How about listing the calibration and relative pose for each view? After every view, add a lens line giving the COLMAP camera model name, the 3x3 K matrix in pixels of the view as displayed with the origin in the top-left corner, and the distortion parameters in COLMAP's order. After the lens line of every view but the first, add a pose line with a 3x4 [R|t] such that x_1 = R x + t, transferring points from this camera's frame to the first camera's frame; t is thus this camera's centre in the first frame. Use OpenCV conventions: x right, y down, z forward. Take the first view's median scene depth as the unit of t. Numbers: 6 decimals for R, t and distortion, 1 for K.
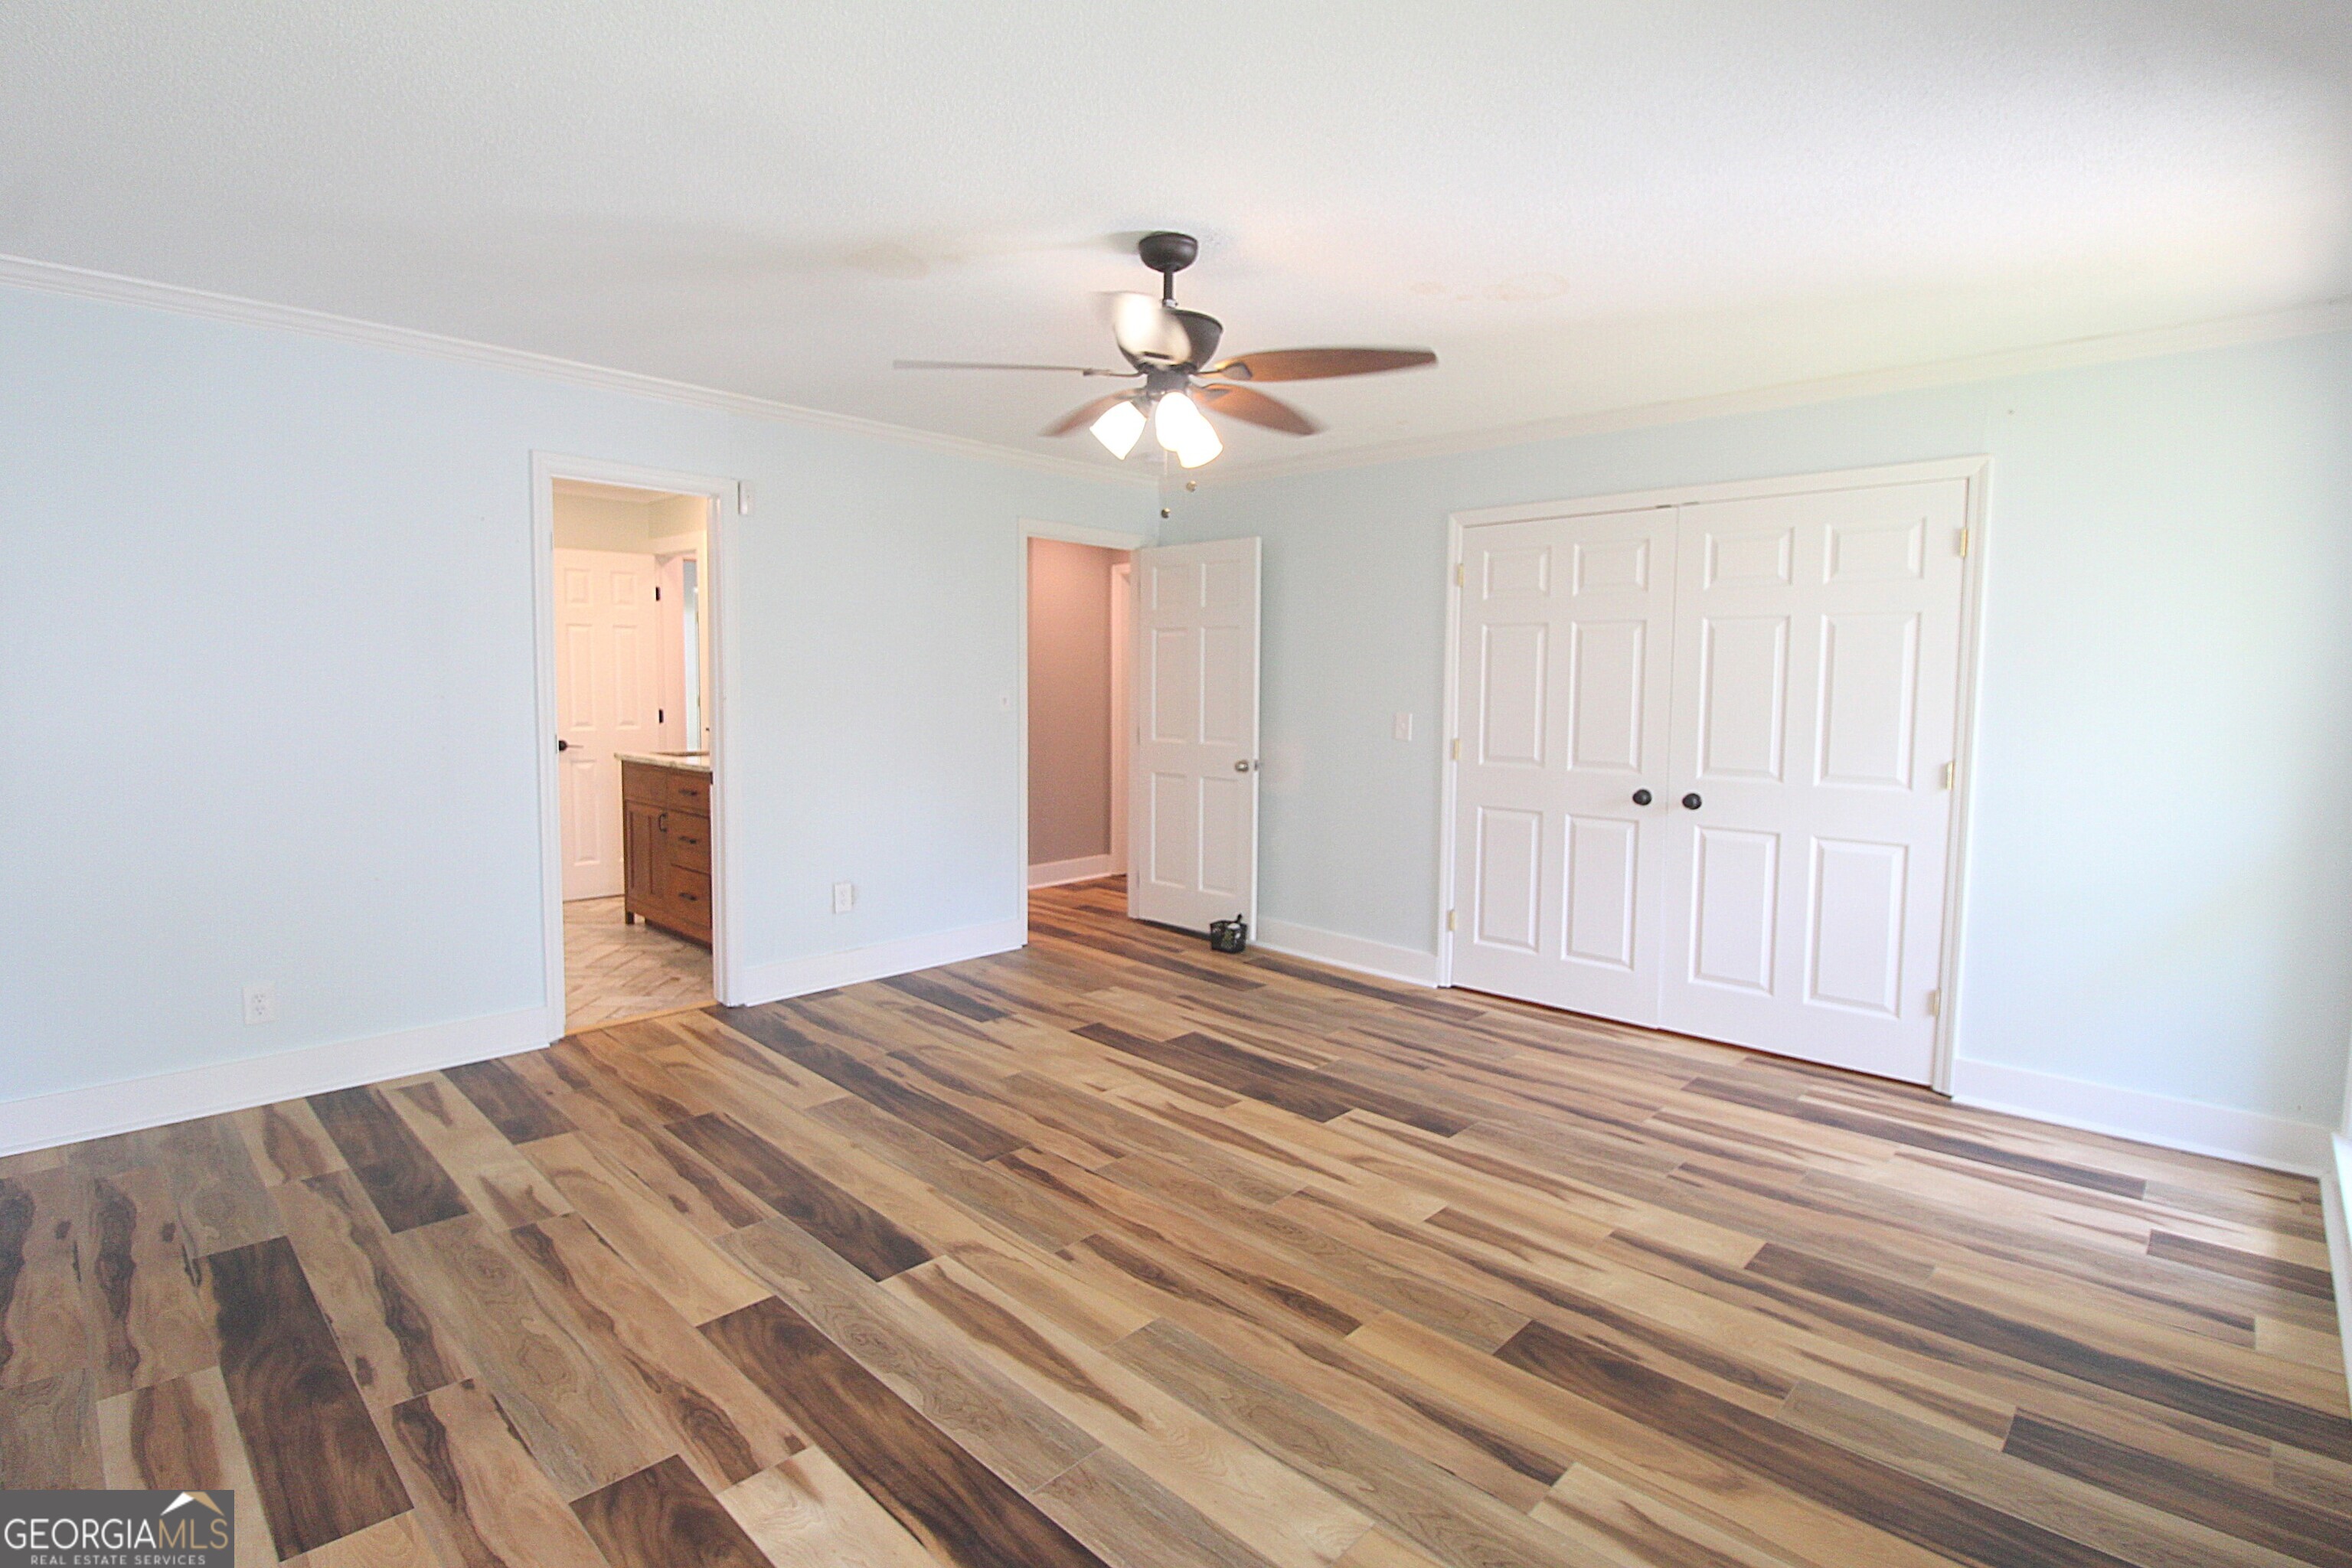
lens RADIAL K [[1199.7, 0, 1165.8], [0, 1199.7, 794.2], [0, 0, 1]] dist [-0.001031, -0.012254]
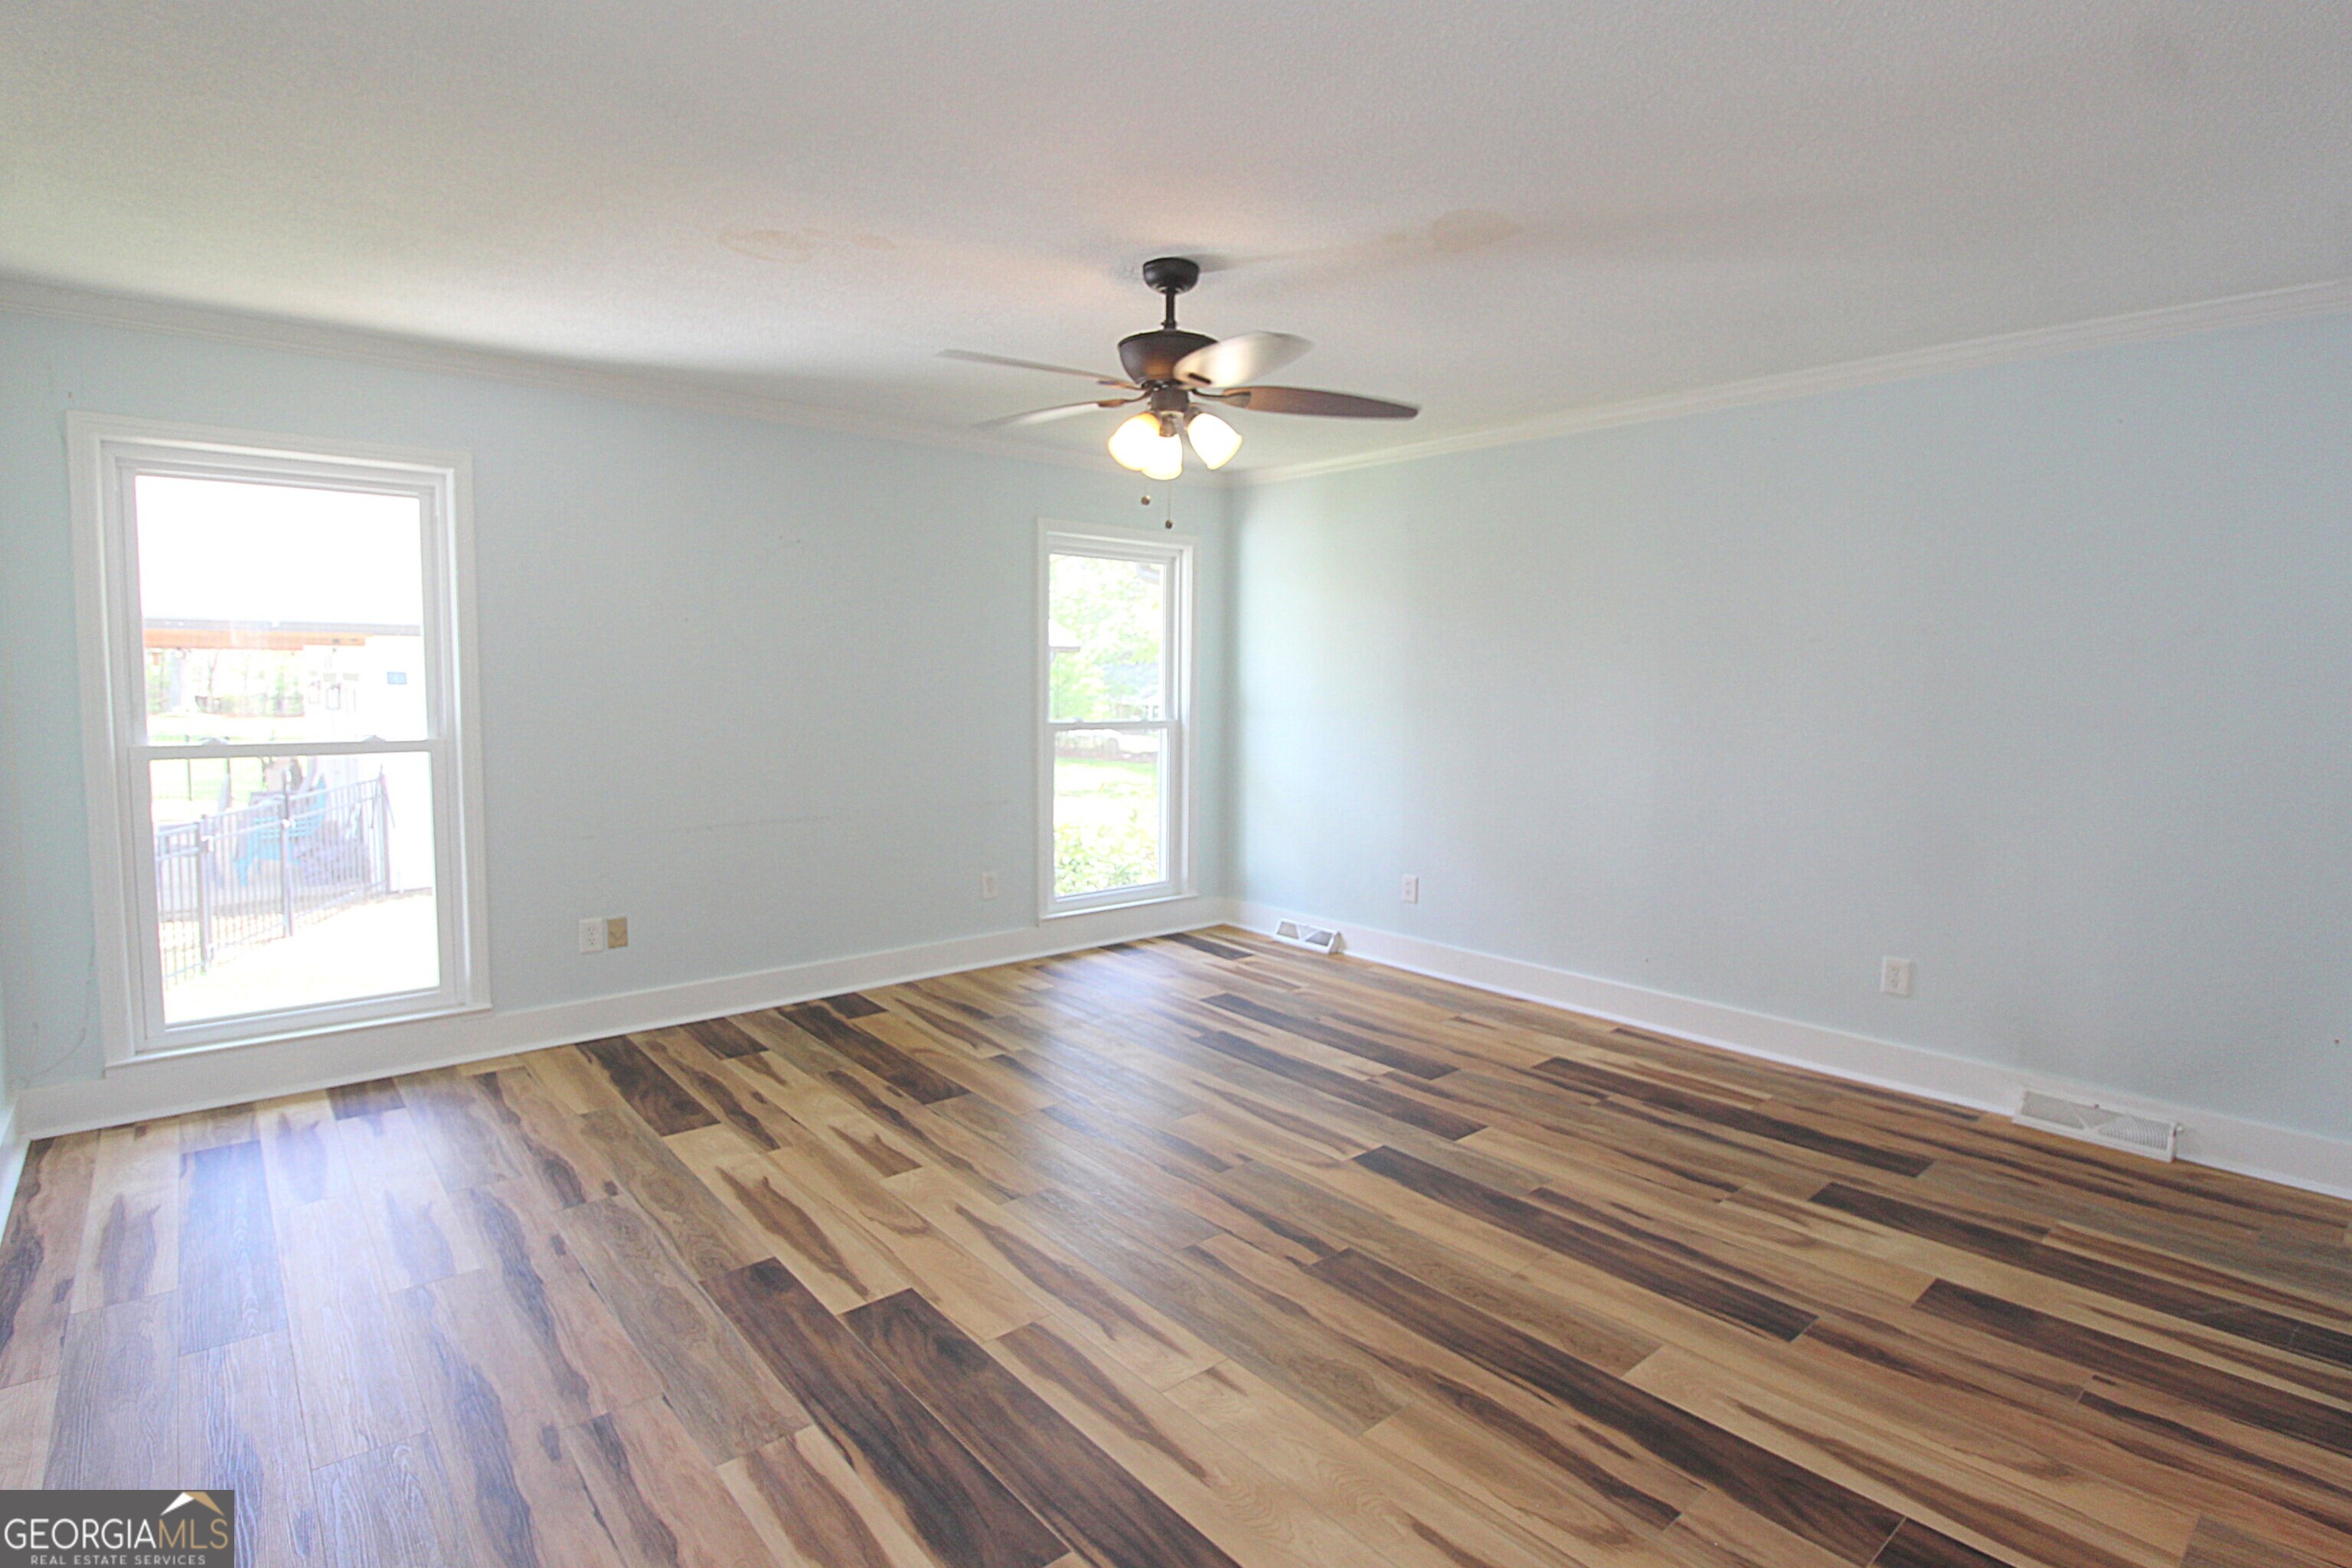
lens RADIAL K [[1199.7, 0, 1163.9], [0, 1199.7, 770.2], [0, 0, 1]] dist [-0.001031, -0.012254]
pose [[-0.995290, -0.030961, 0.091870, -0.092418], [-0.014170, 0.983915, 0.178073, -0.194492], [-0.095905, 0.175932, -0.979719, 1.911435]]
